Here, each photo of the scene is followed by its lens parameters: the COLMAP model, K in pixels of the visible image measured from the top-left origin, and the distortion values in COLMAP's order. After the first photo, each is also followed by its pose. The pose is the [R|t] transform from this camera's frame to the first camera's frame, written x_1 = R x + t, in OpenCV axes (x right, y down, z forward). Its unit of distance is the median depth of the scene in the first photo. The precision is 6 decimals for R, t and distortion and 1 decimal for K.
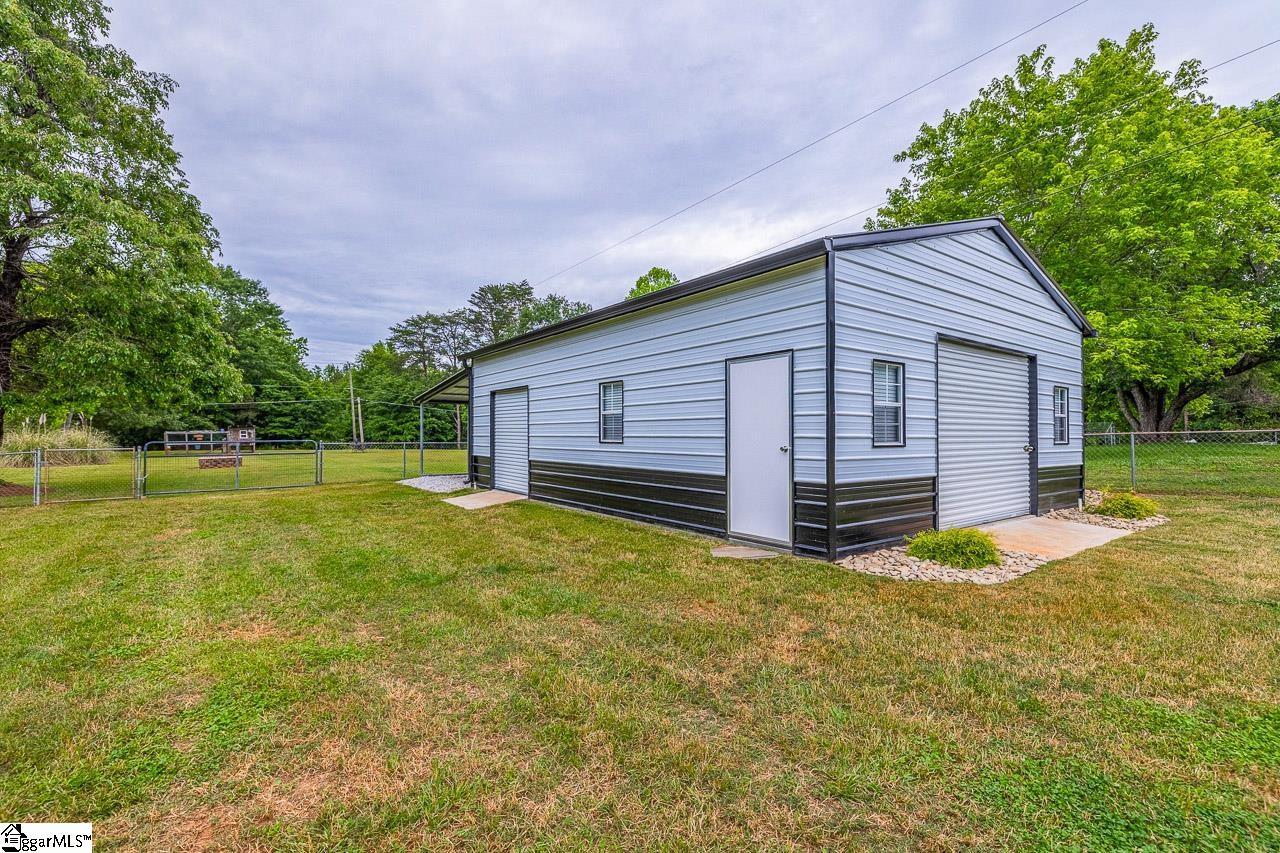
lens RADIAL K [[553.0, 0, 641.3], [0, 553.0, 429.9], [0, 0, 1]] dist [0.002156, -0.001261]
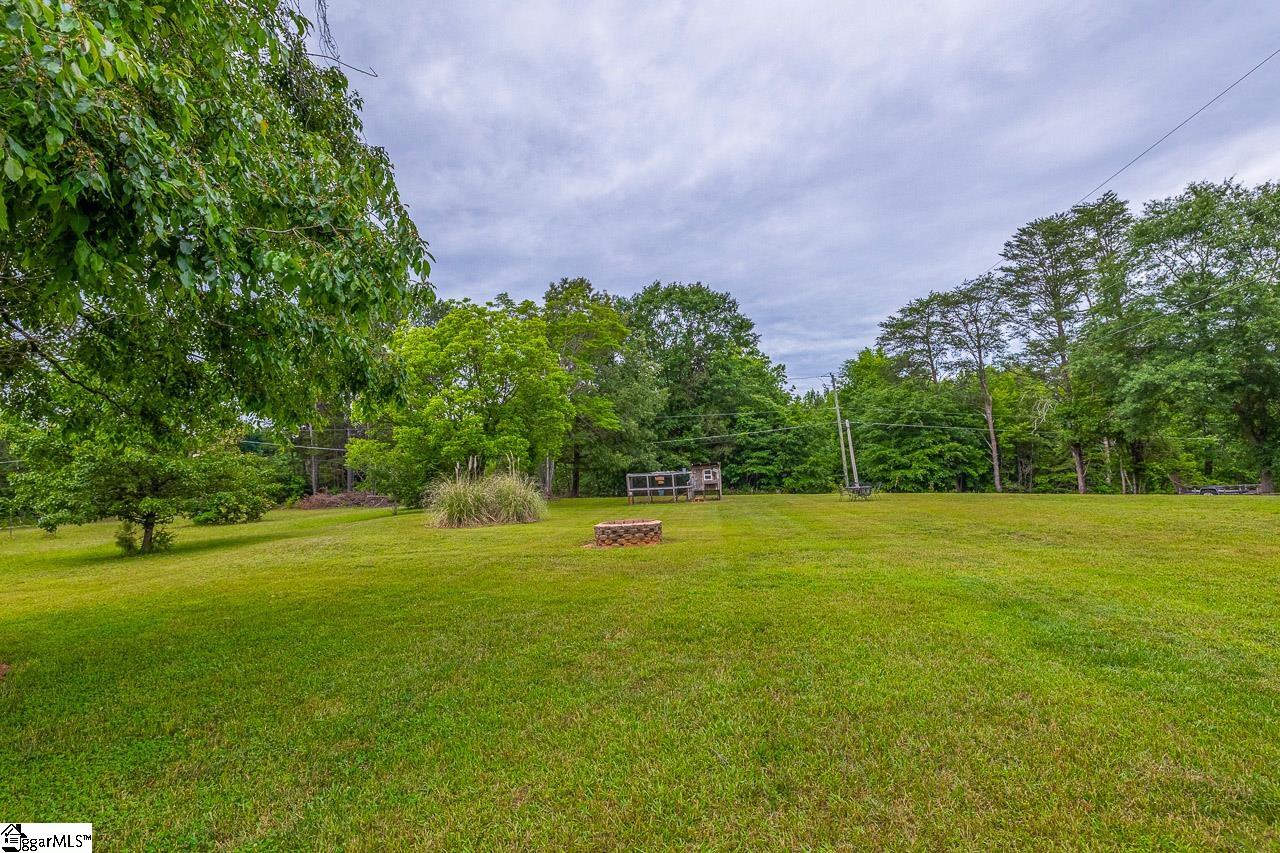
lens RADIAL K [[553.0, 0, 640.8], [0, 553.0, 425.4], [0, 0, 1]] dist [0.002156, -0.001261]
pose [[0.683933, -0.086966, -0.724343, -0.164451], [0.036729, 0.995715, -0.084868, 0.001100], [0.728620, 0.031440, 0.684196, 0.293106]]
